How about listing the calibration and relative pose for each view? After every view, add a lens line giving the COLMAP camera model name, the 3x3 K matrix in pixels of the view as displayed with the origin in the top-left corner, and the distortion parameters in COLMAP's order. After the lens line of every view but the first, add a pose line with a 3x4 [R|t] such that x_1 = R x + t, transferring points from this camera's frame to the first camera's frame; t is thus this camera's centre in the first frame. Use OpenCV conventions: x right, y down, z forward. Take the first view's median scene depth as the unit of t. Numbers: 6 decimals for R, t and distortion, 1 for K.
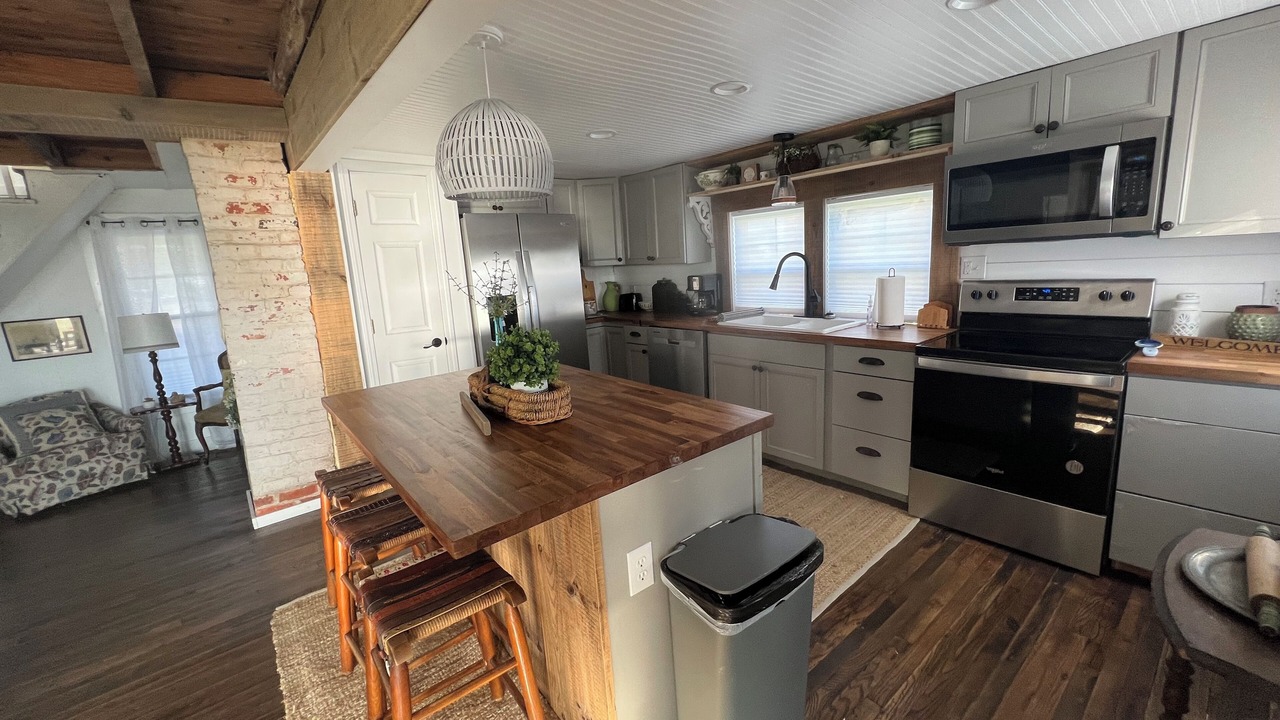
lens RADIAL K [[512.0, 0, 641.3], [0, 512.0, 361.9], [0, 0, 1]] dist [-0.001169, -0.000618]
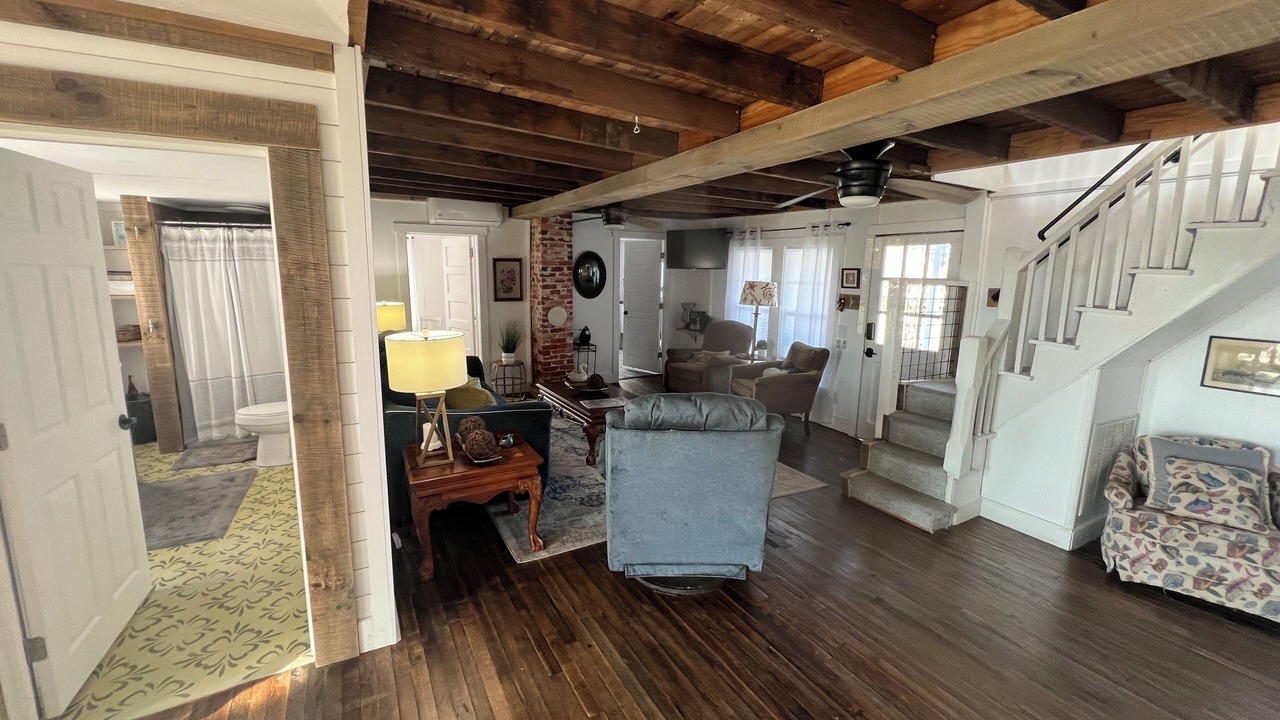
lens RADIAL K [[512.0, 0, 640.8], [0, 512.0, 357.6], [0, 0, 1]] dist [-0.001169, -0.000618]
pose [[-0.183880, 0.214773, -0.959198, -0.356463], [-0.206232, 0.945688, 0.251283, -0.067008], [0.961071, 0.244023, -0.129600, 0.286238]]
